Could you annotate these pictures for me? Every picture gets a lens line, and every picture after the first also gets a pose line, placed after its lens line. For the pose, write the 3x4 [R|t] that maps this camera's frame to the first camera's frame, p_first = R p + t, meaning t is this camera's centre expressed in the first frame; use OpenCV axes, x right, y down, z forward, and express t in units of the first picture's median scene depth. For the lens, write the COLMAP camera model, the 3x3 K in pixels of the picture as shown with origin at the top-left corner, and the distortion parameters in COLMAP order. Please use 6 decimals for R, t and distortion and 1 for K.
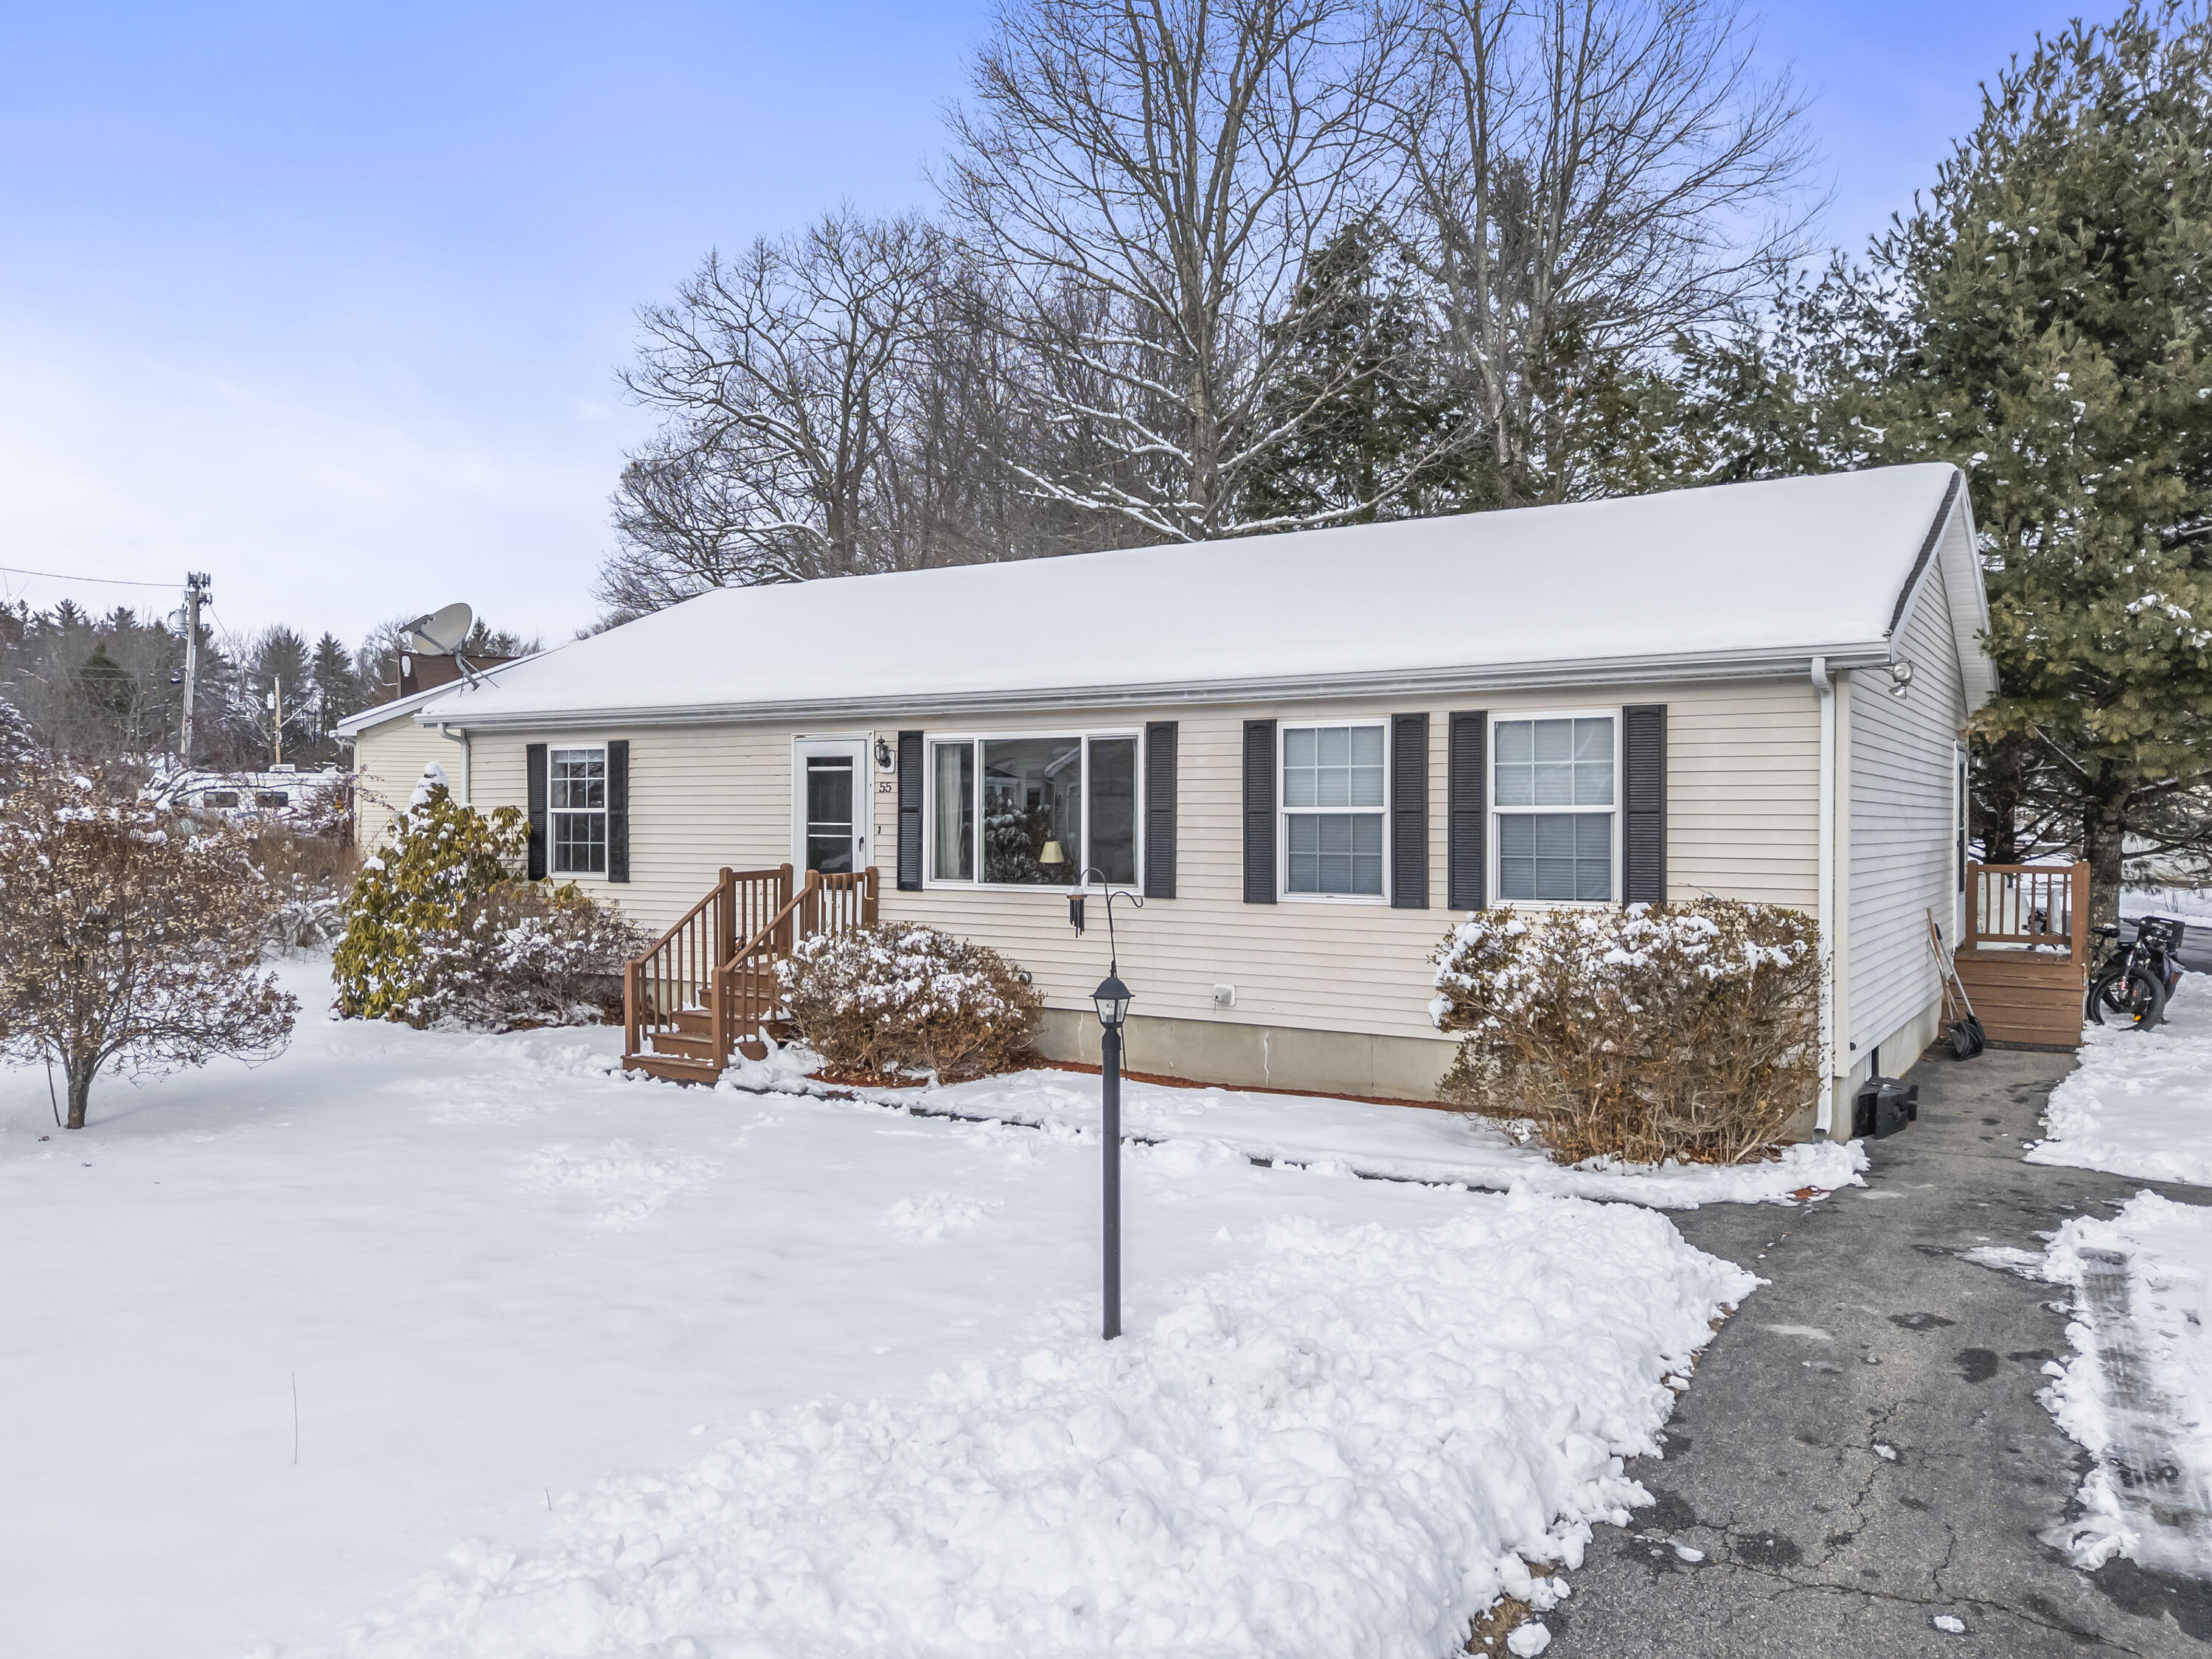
lens RADIAL K [[1613.1, 0, 1102.3], [0, 1613.1, 834.7], [0, 0, 1]] dist [0.037296, 0.000991]
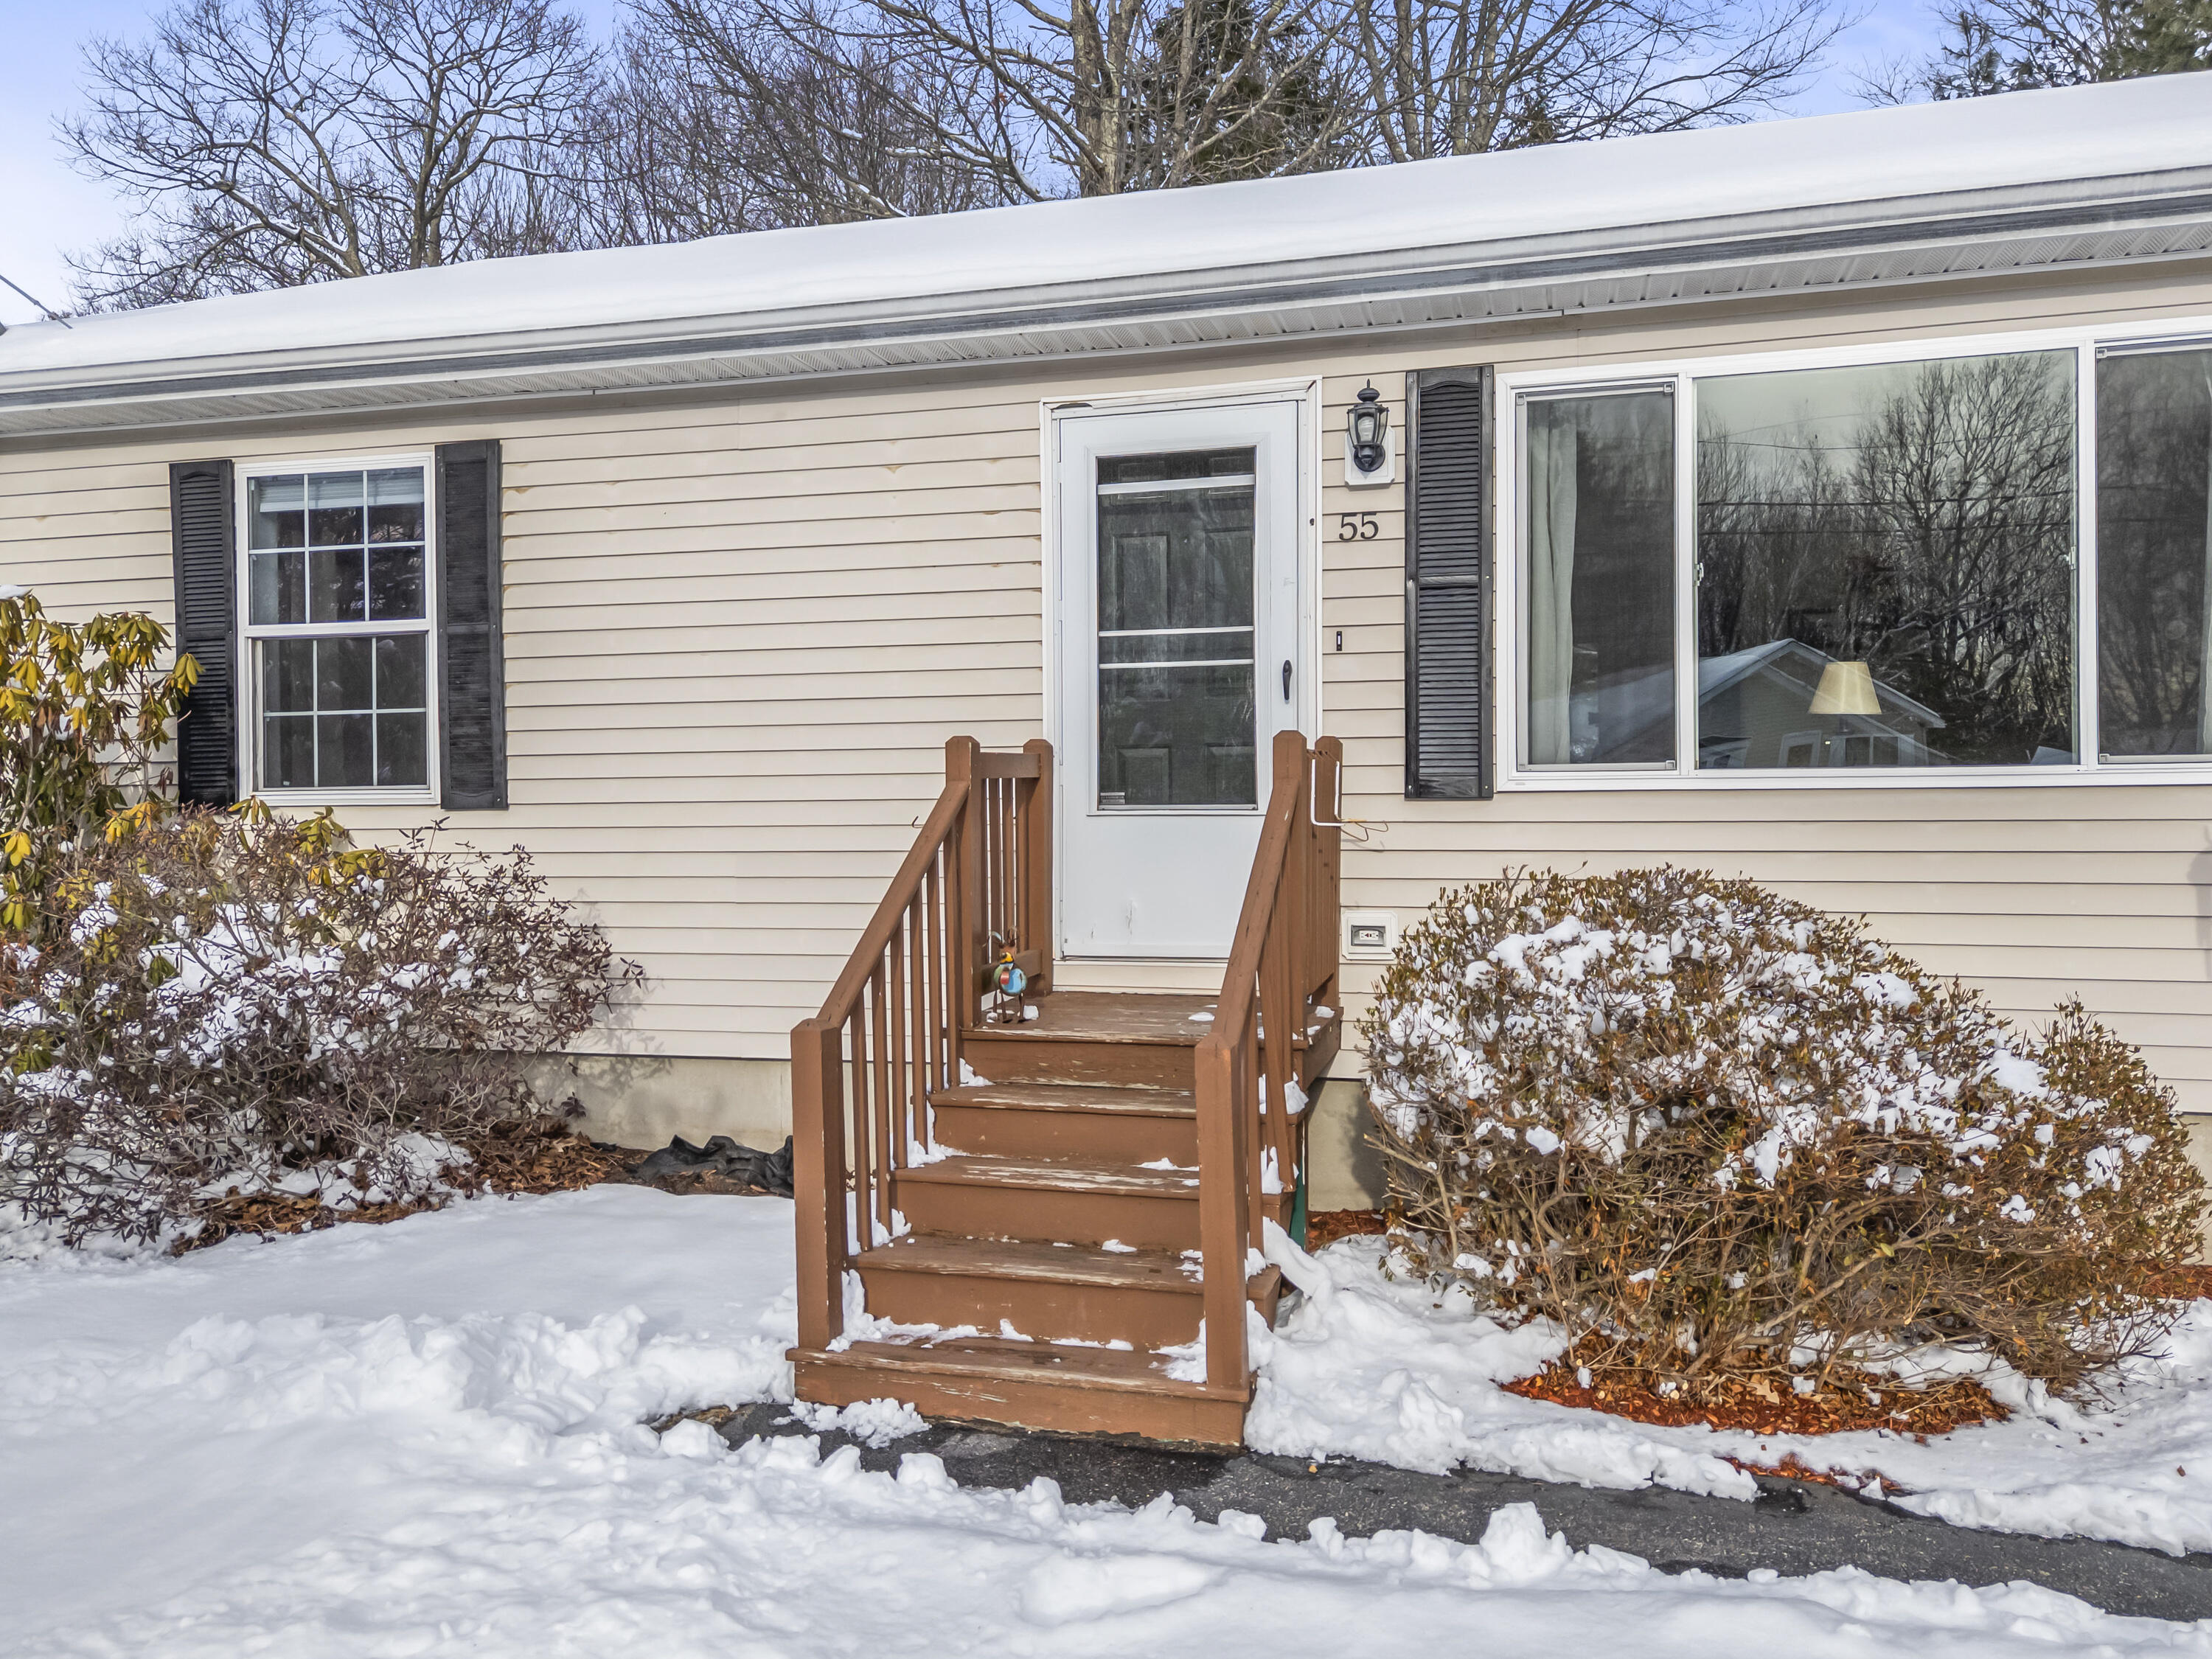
lens RADIAL K [[1632.1, 0, 1098.0], [0, 1632.1, 816.8], [0, 0, 1]] dist [0.079594, -0.071292]
pose [[0.954771, -0.013164, 0.297052, -0.288563], [0.014409, 0.999894, -0.002002, 0.036248], [-0.296994, 0.006191, 0.954859, 0.610036]]
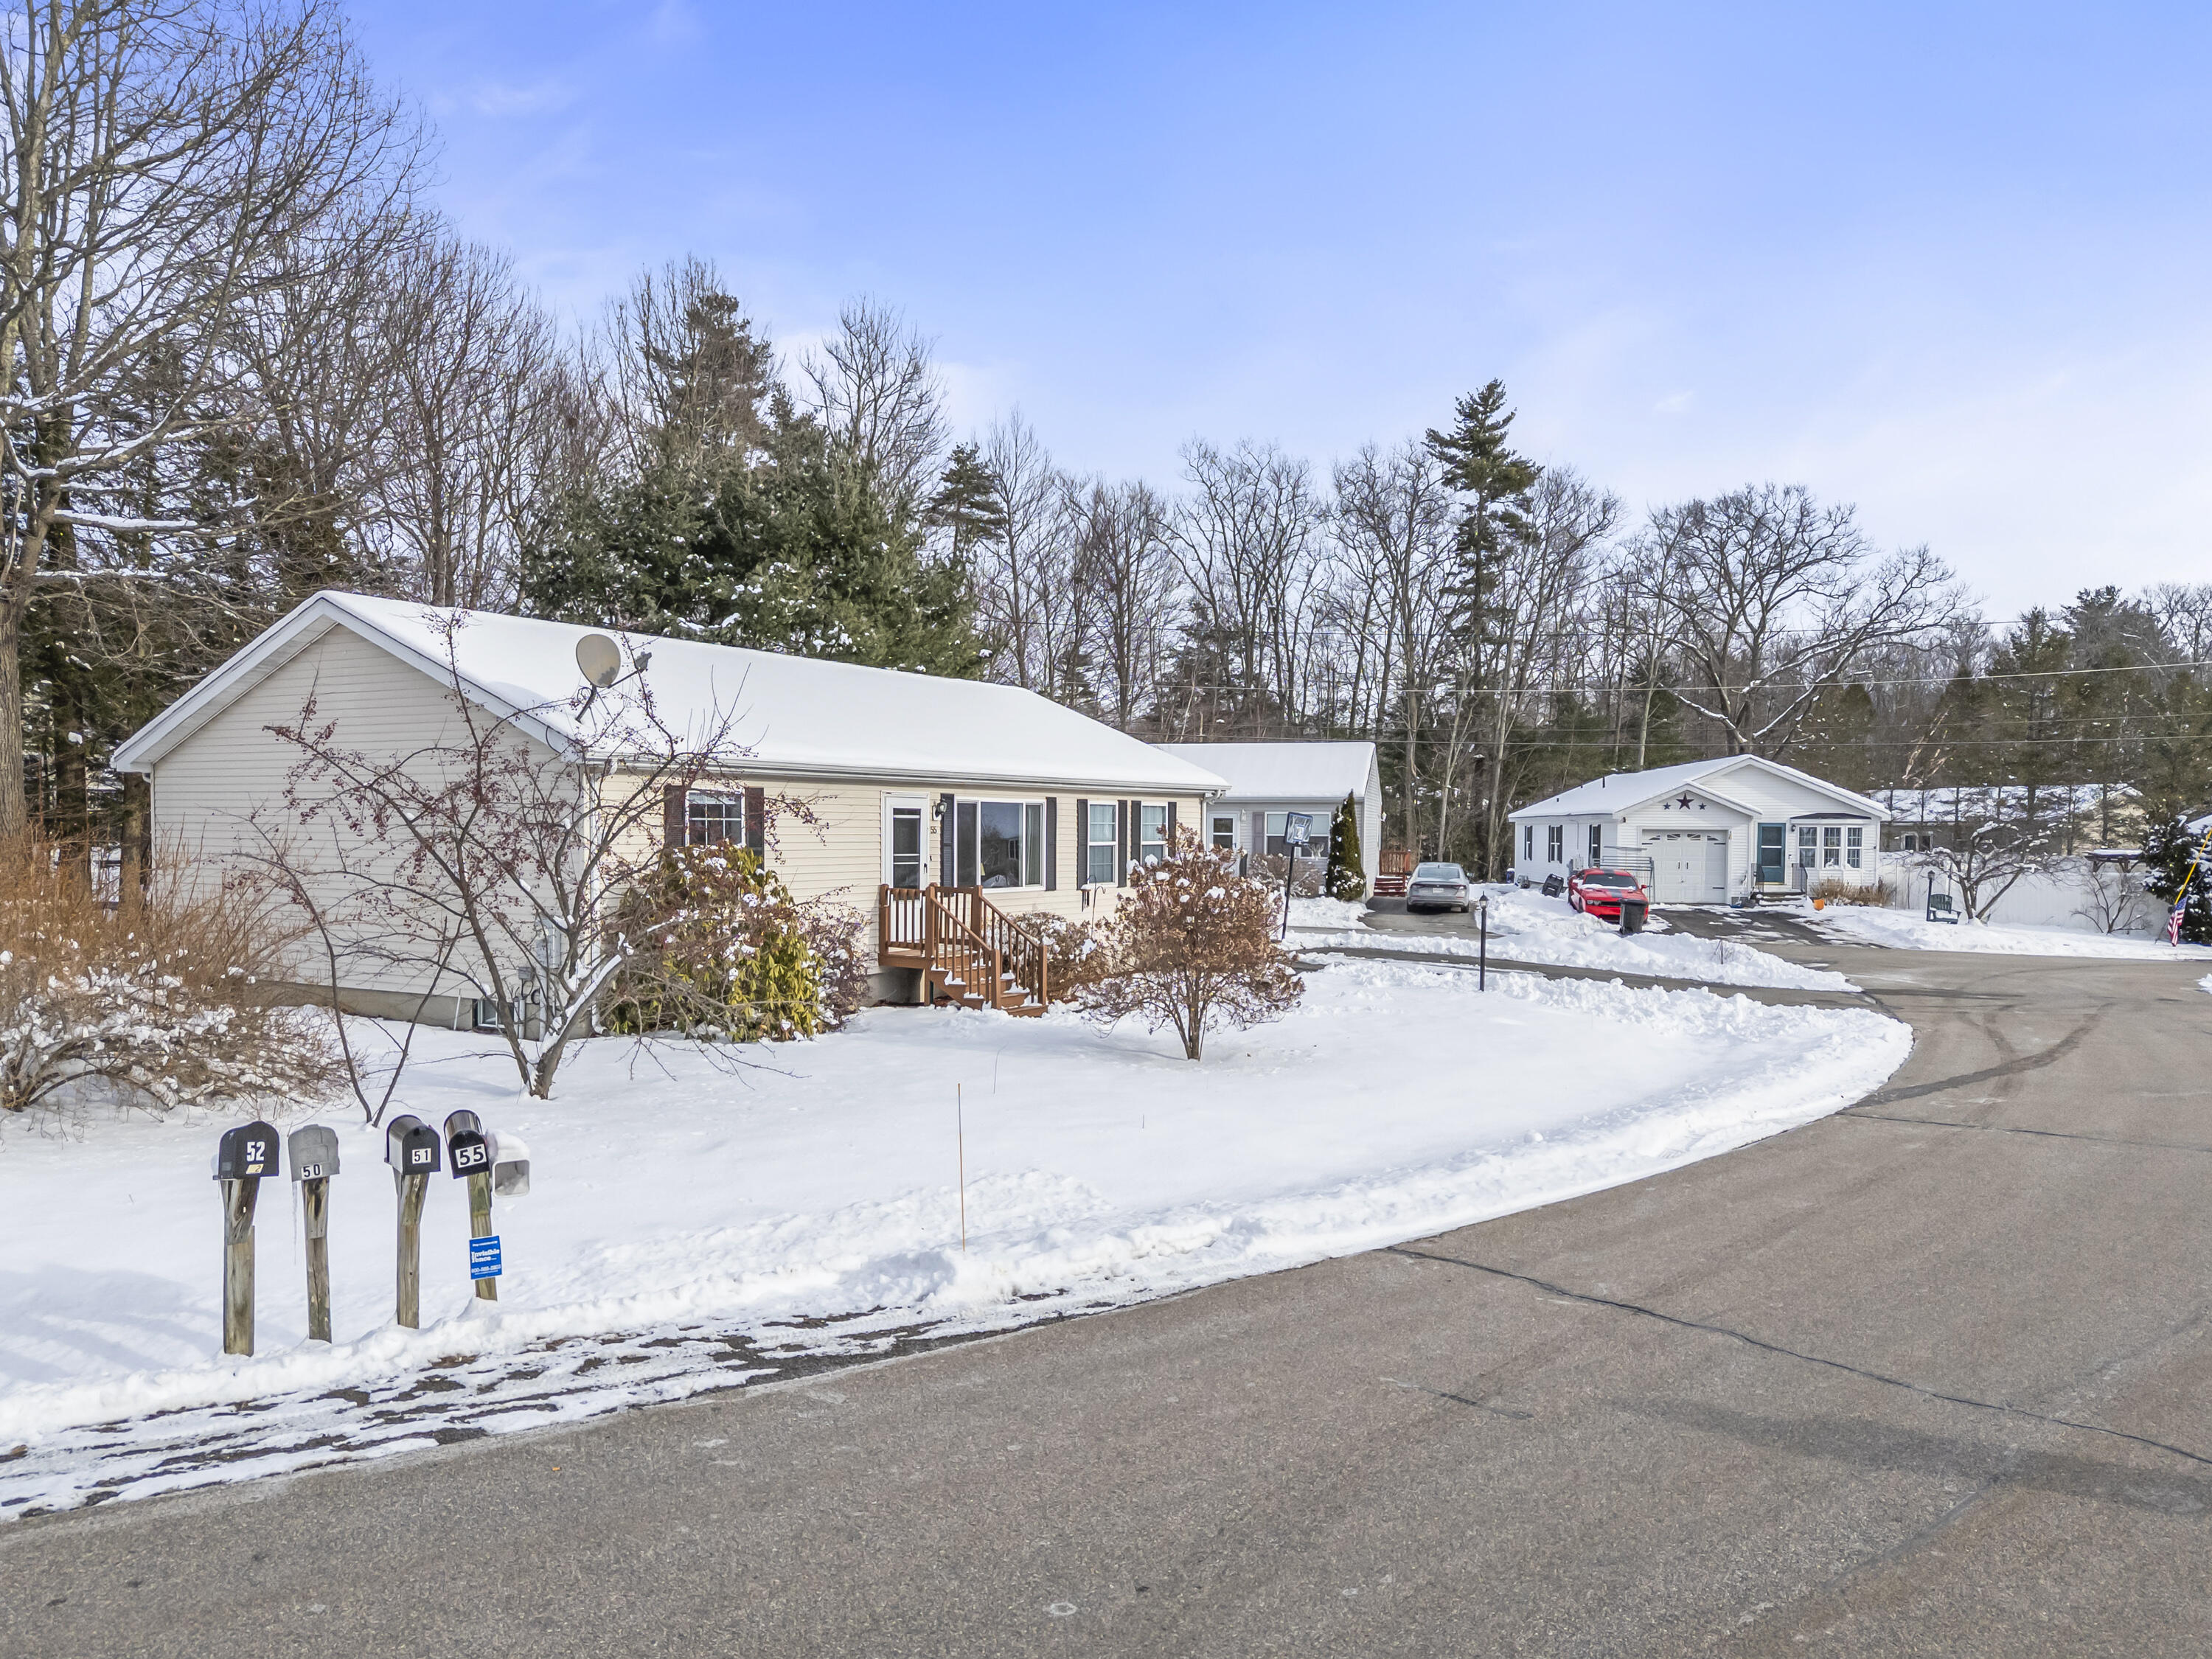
lens RADIAL K [[1632.1, 0, 1098.0], [0, 1632.1, 816.8], [0, 0, 1]] dist [0.079594, -0.071292]
pose [[-0.011175, 0.013174, 0.999851, -1.556020], [0.016219, 0.999784, -0.012992, -0.018082], [-0.999806, 0.016072, -0.011387, 0.808910]]
